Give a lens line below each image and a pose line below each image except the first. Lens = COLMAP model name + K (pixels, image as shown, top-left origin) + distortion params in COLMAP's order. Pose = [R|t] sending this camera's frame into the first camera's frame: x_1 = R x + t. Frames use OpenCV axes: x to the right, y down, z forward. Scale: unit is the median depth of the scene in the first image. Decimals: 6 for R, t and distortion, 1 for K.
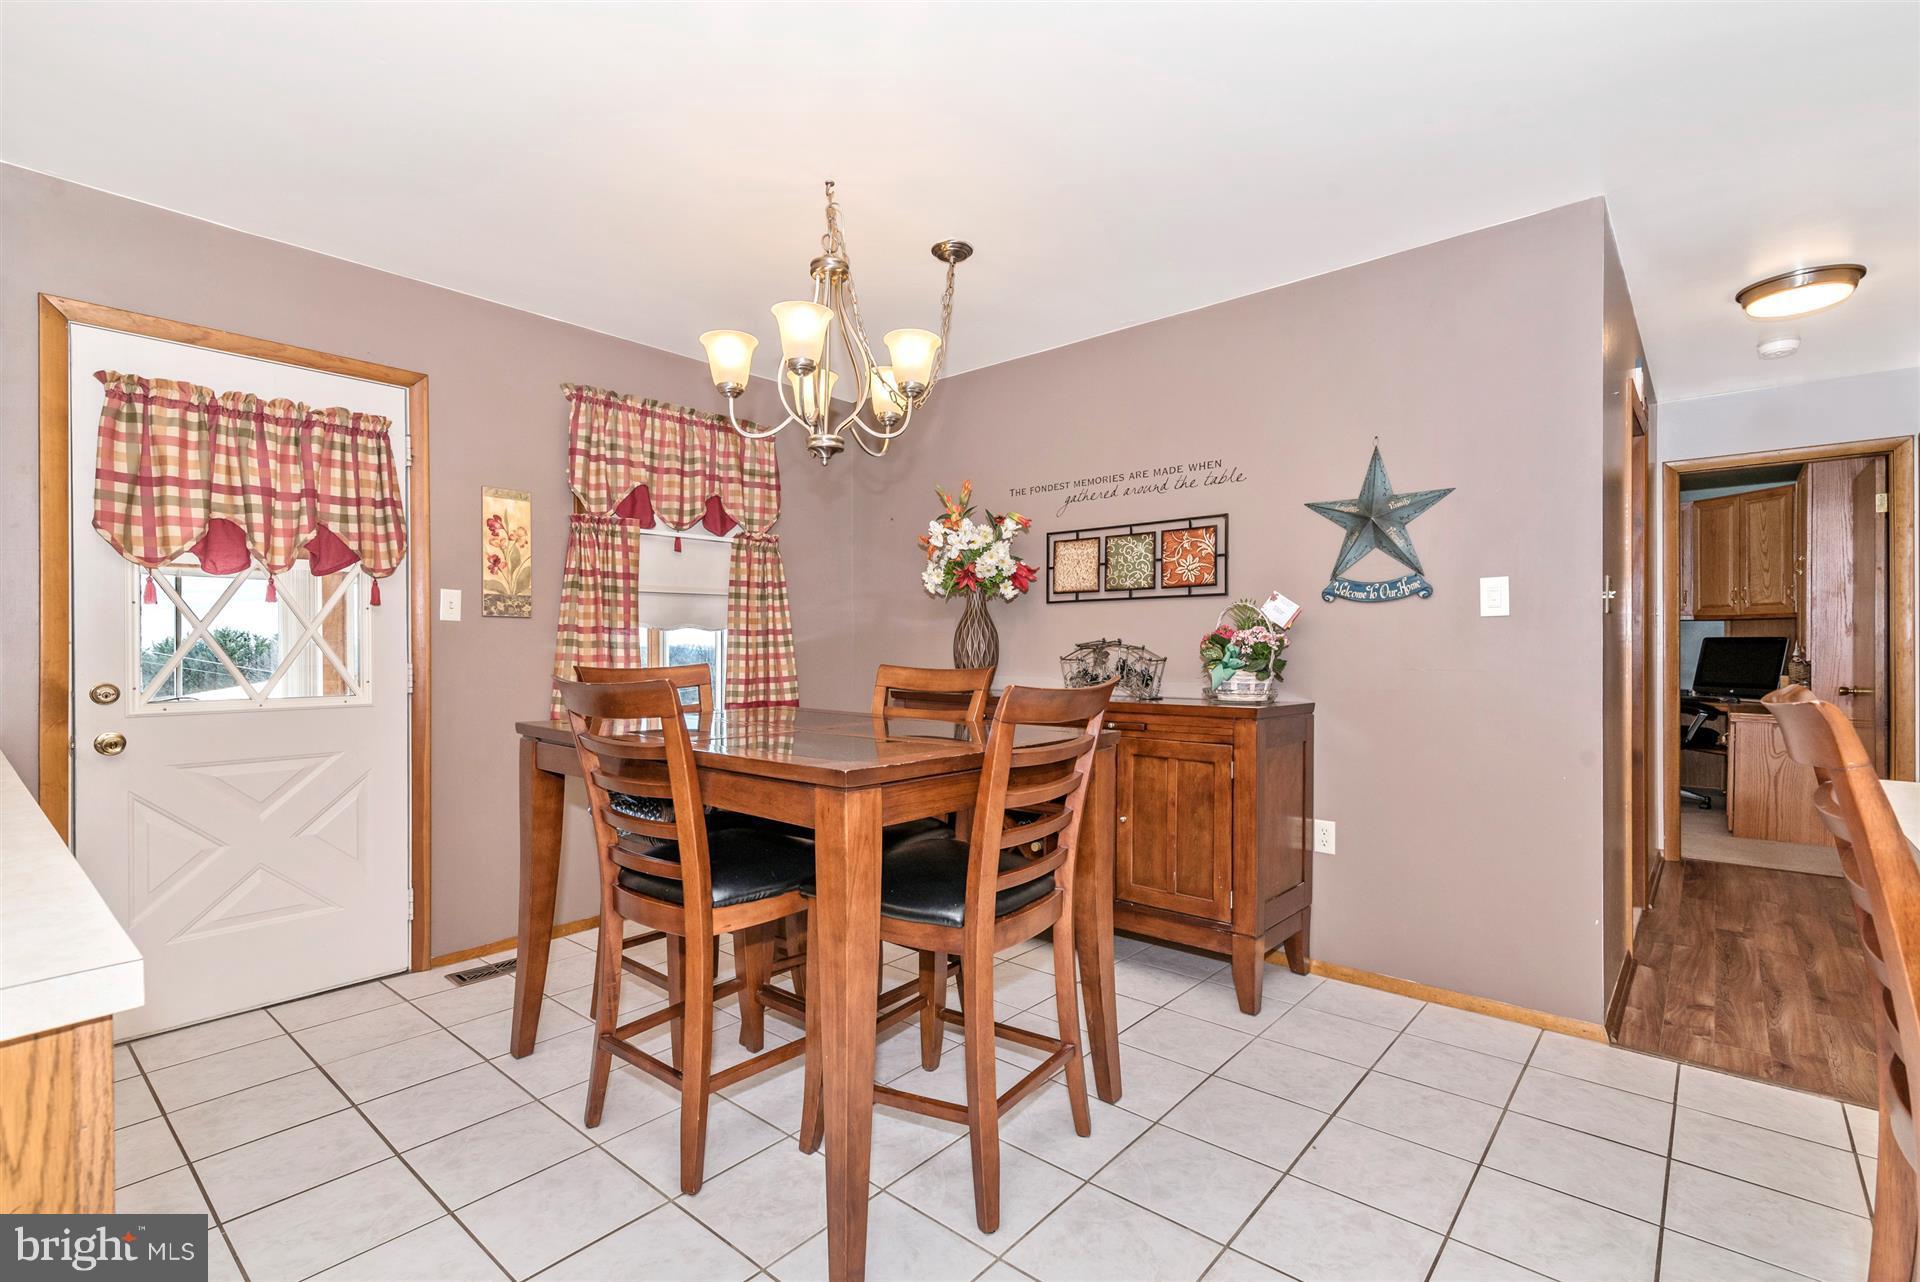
lens RADIAL K [[877.0, 0, 956.3], [0, 877.0, 634.5], [0, 0, 1]] dist [0.016930, -0.001940]
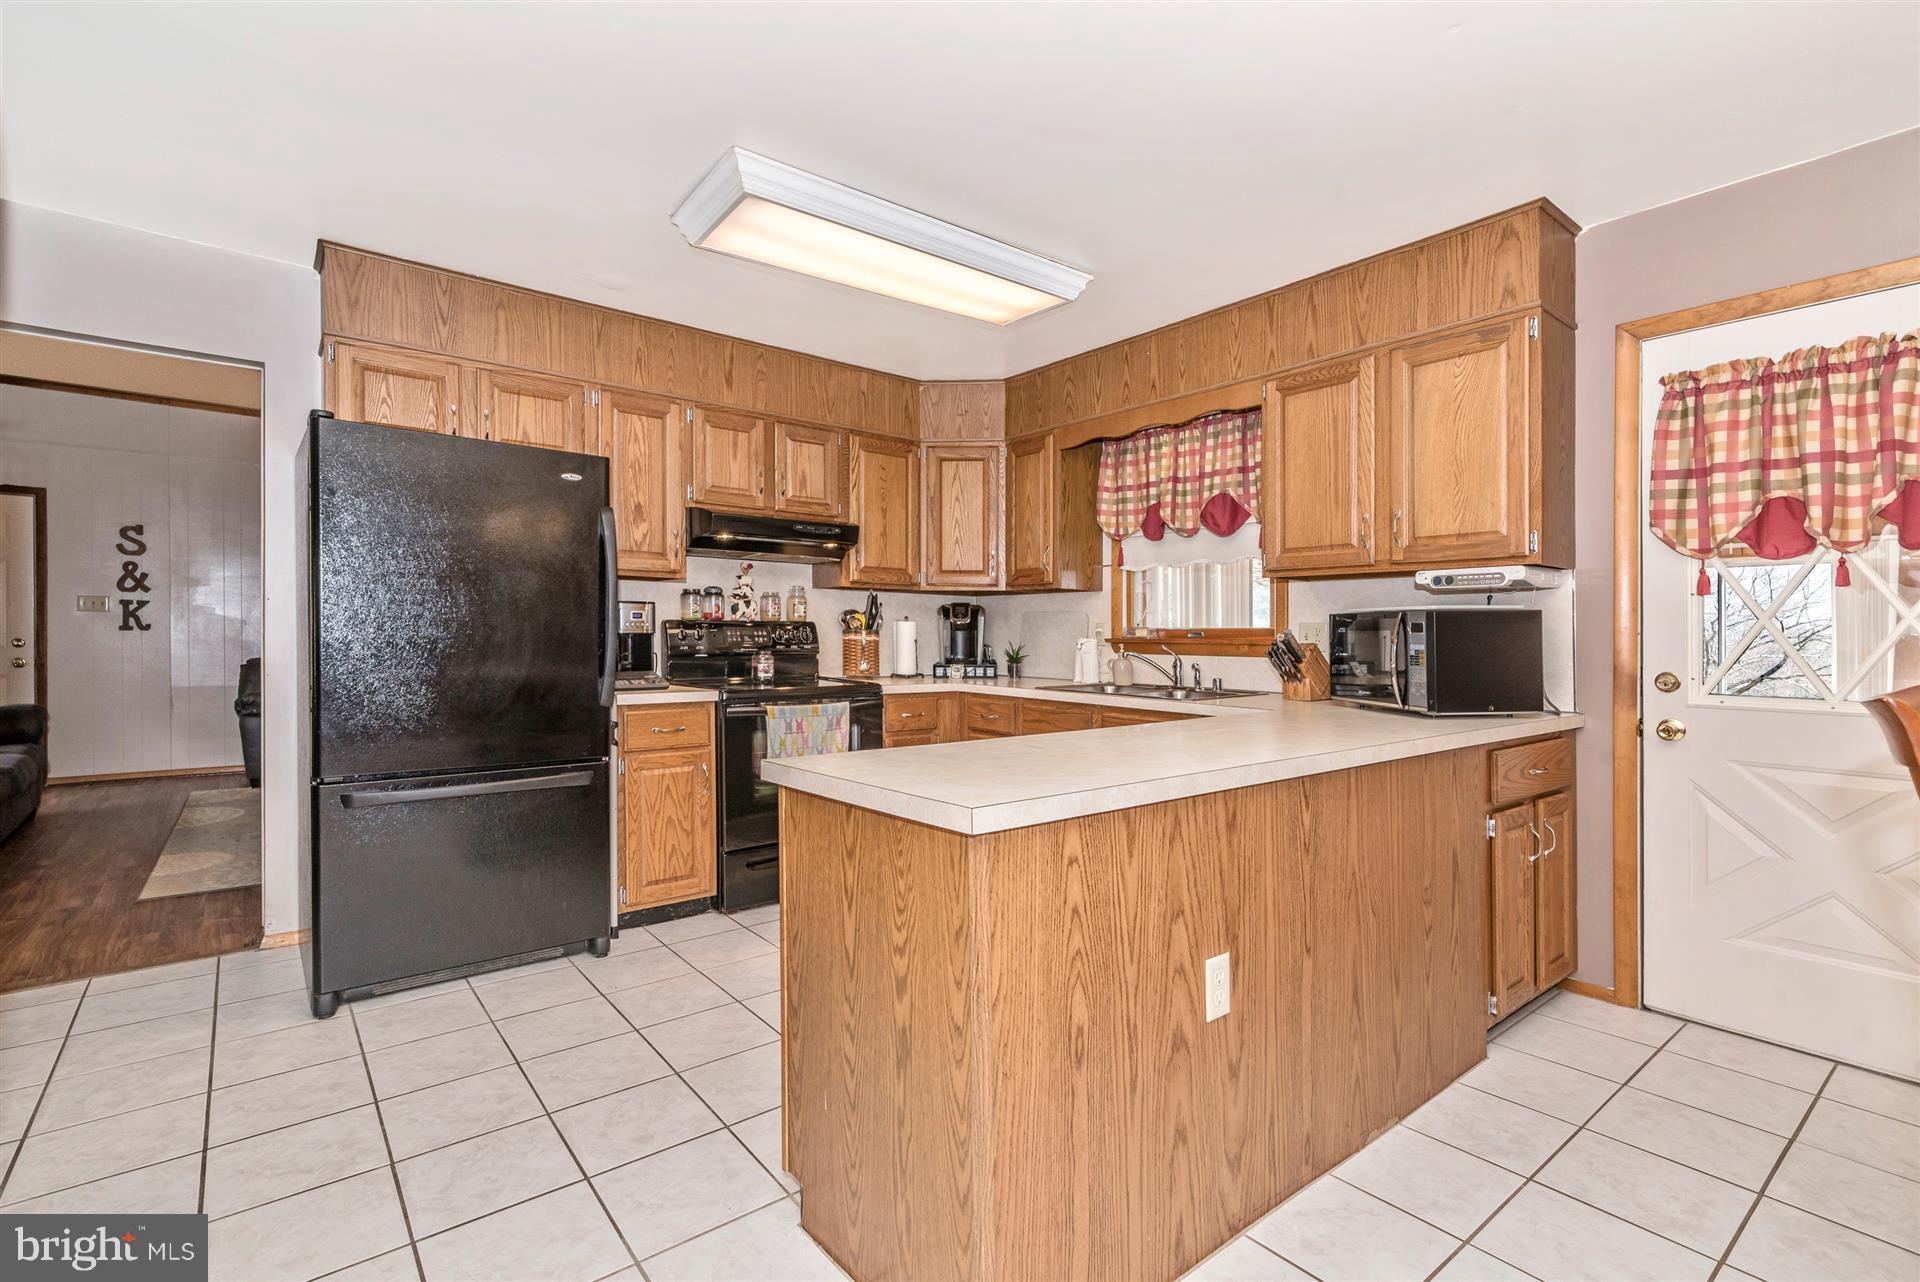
lens RADIAL K [[877.0, 0, 960.1], [0, 877.0, 650.9], [0, 0, 1]] dist [0.016930, -0.001940]
pose [[-0.177106, 0.021108, -0.983965, 0.205310], [0.006728, 0.999773, 0.020236, 0.002216], [0.984169, -0.003036, -0.177208, 0.323335]]
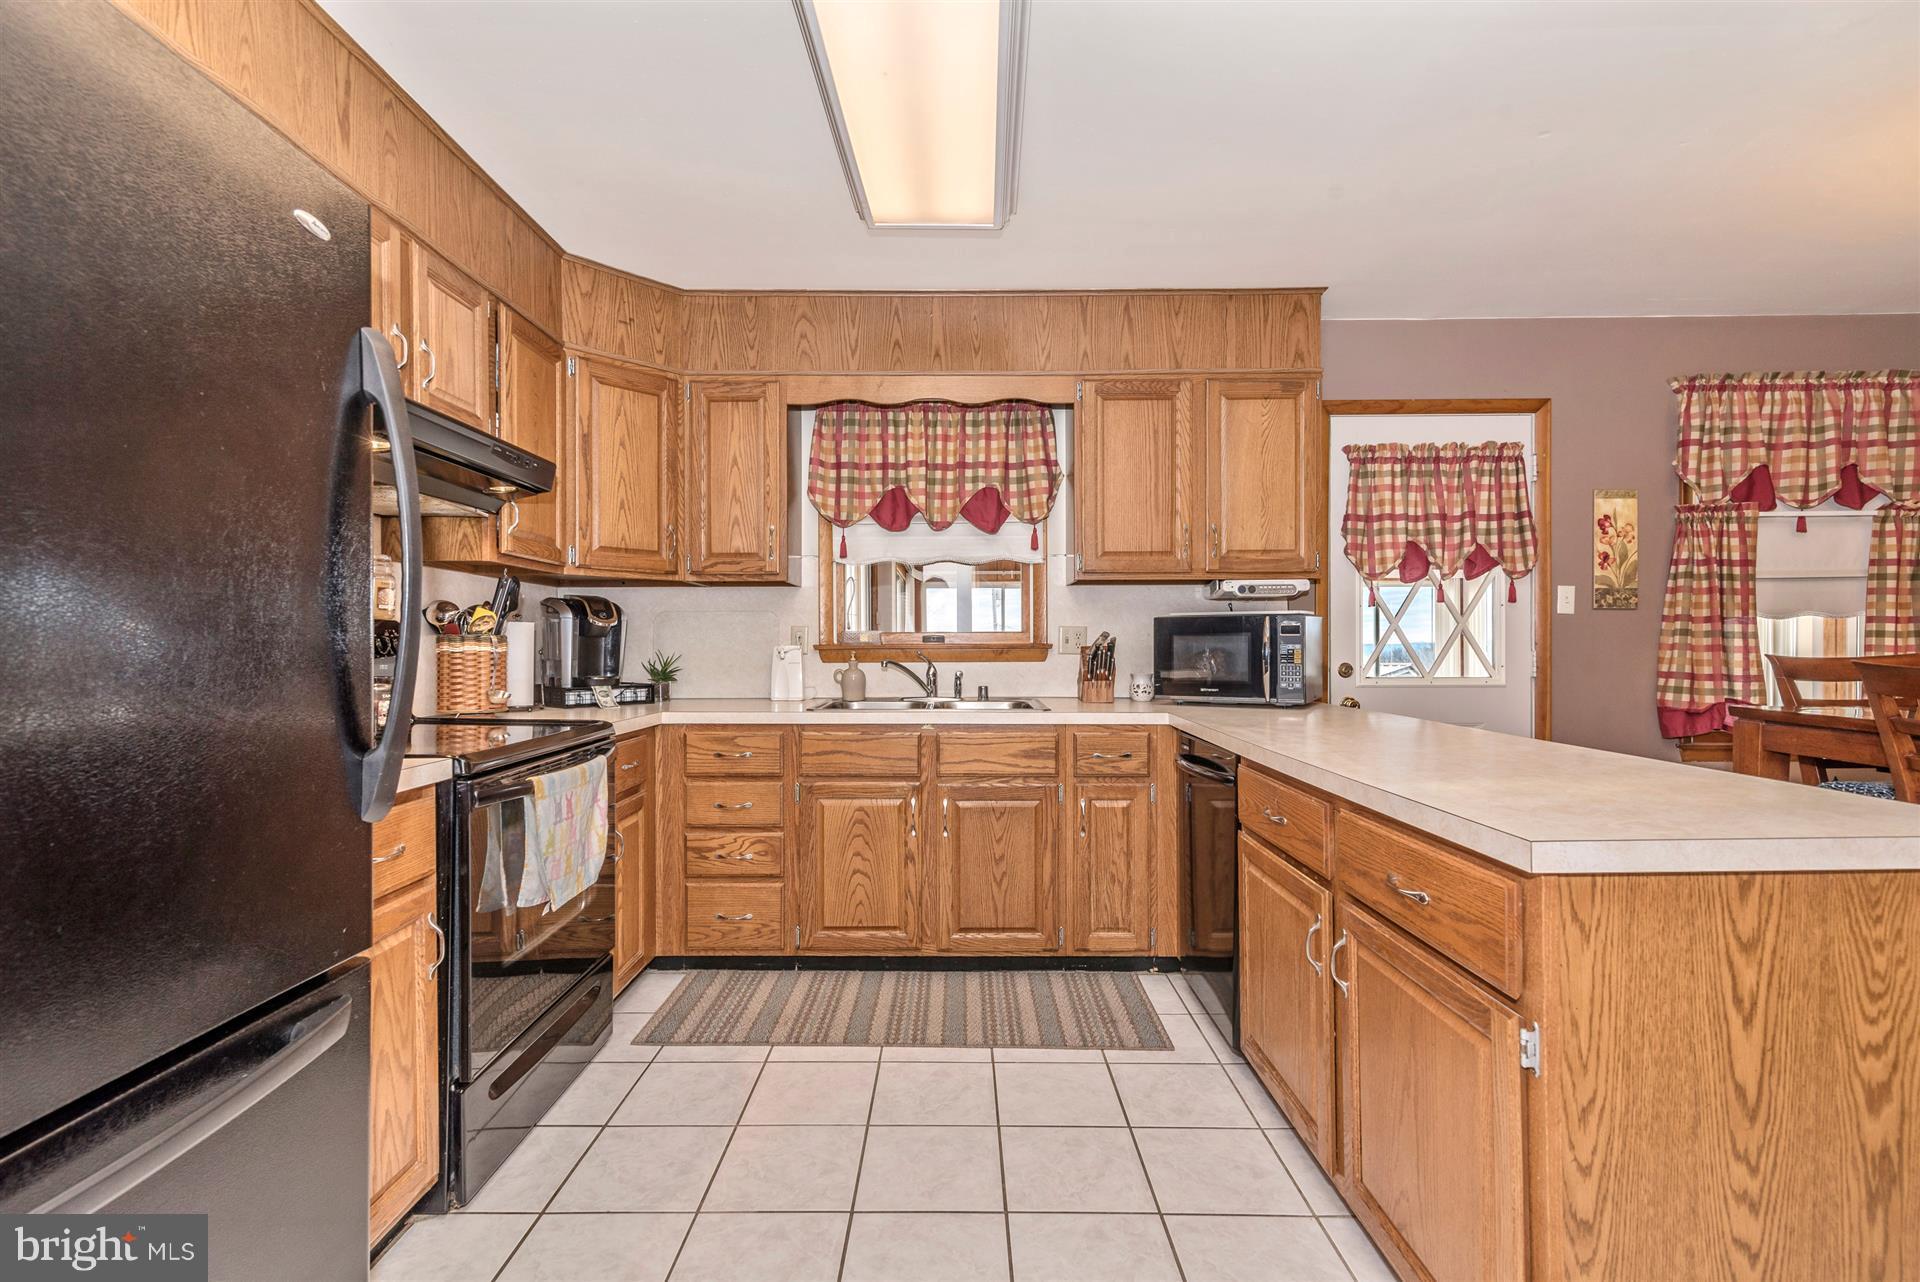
lens RADIAL K [[877.0, 0, 961.0], [0, 877.0, 647.3], [0, 0, 1]] dist [0.016930, -0.001940]
pose [[0.657331, 0.003746, -0.753593, -0.263568], [0.012823, 0.999787, 0.016155, -0.000911], [0.753493, -0.020283, 0.657143, -0.367099]]
